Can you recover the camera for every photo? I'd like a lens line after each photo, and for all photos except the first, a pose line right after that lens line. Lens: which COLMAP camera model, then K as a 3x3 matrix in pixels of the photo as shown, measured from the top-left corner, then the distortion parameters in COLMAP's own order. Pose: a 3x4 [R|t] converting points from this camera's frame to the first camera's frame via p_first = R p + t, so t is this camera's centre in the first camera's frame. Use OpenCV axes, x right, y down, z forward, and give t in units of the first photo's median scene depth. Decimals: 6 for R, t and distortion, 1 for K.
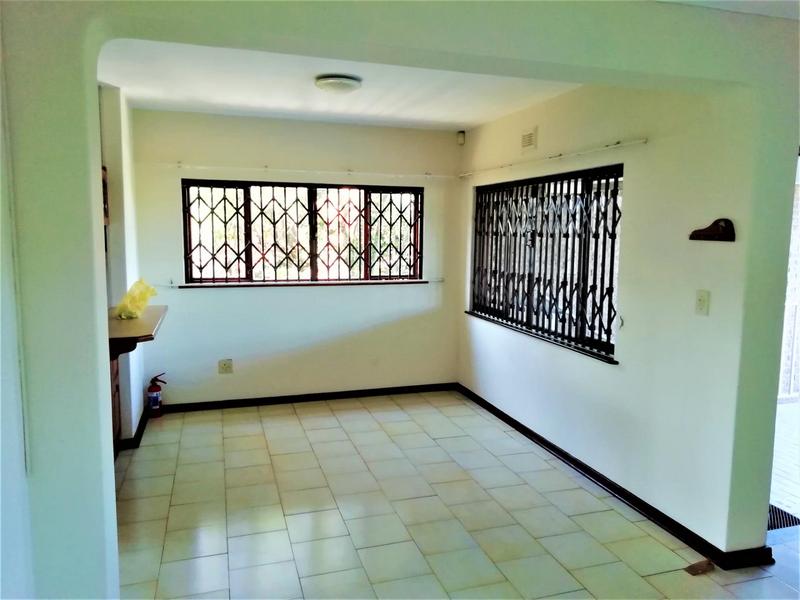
lens RADIAL K [[602.9, 0, 392.3], [0, 602.9, 296.7], [0, 0, 1]] dist [0.057284, -0.005477]
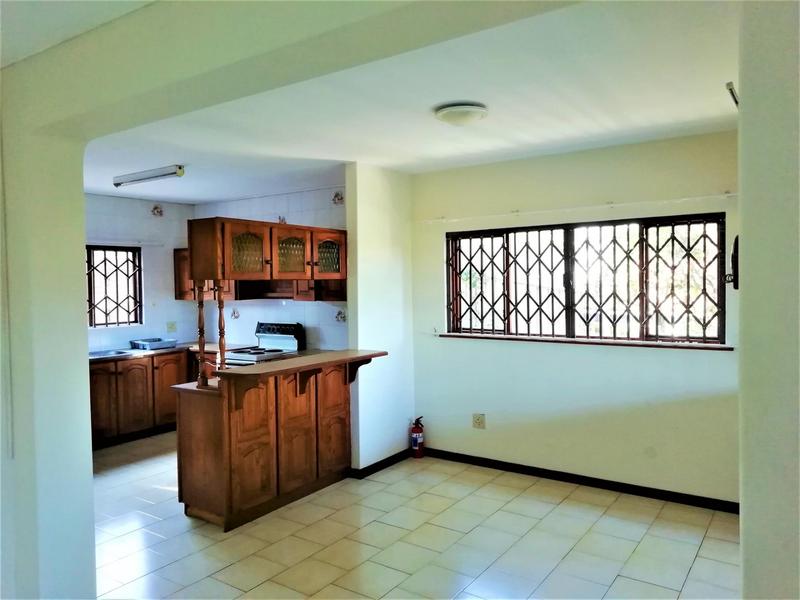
lens RADIAL K [[602.9, 0, 396.3], [0, 602.9, 297.6], [0, 0, 1]] dist [0.057284, -0.005477]
pose [[0.608332, 0.004998, -0.793667, 0.401979], [-0.060892, 0.997327, -0.040392, -0.033225], [0.791343, 0.072900, 0.607010, 0.293871]]
